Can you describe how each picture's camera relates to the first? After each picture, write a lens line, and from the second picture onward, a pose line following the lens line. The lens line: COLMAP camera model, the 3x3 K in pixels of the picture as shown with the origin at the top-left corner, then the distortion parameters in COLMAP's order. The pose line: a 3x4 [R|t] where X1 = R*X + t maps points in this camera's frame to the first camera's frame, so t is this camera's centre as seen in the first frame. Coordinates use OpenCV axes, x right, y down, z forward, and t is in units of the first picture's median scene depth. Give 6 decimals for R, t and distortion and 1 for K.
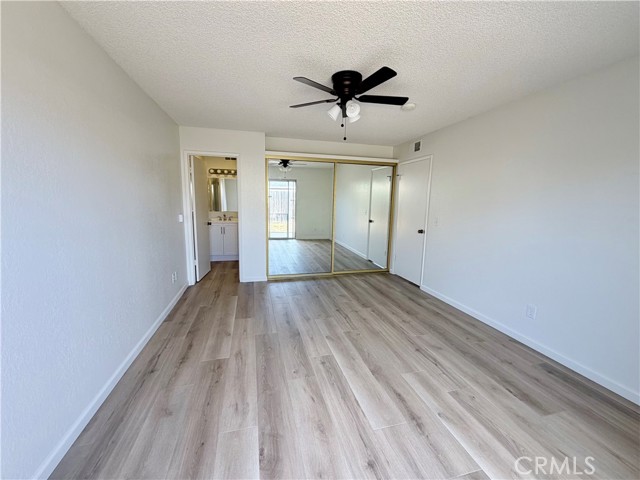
lens RADIAL K [[256.4, 0, 320.1], [0, 256.4, 239.8], [0, 0, 1]] dist [0.001858, 0.000778]
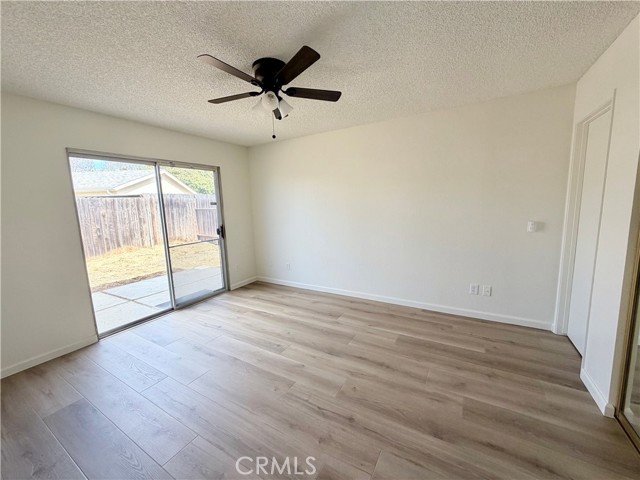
lens RADIAL K [[256.4, 0, 321.8], [0, 256.4, 240.4], [0, 0, 1]] dist [0.001858, 0.000778]
pose [[-0.710251, 0.101825, -0.696546, 0.557143], [-0.086998, 0.969201, 0.230393, -0.239267], [0.698552, 0.224235, -0.679517, 1.582755]]
